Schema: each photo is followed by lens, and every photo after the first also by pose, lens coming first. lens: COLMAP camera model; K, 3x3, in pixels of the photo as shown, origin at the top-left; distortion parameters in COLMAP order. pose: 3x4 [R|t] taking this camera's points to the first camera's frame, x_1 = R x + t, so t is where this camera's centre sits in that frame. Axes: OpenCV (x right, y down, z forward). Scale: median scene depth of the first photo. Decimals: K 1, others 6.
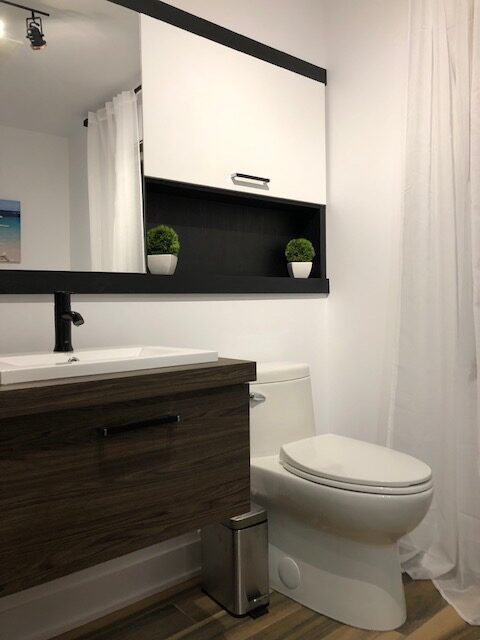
lens RADIAL K [[528.6, 0, 240.0], [0, 528.6, 320.0], [0, 0, 1]] dist [0.053153, -0.086530]
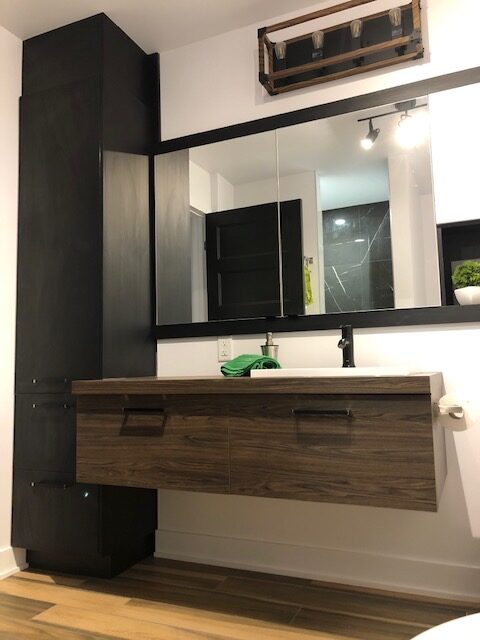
lens RADIAL K [[528.6, 0, 240.0], [0, 528.6, 320.0], [0, 0, 1]] dist [0.053153, -0.086530]
pose [[0.433716, -0.076709, -0.897778, 0.826533], [-0.007066, 0.996049, -0.088519, 0.059487], [0.901022, 0.044736, 0.431461, 0.126871]]
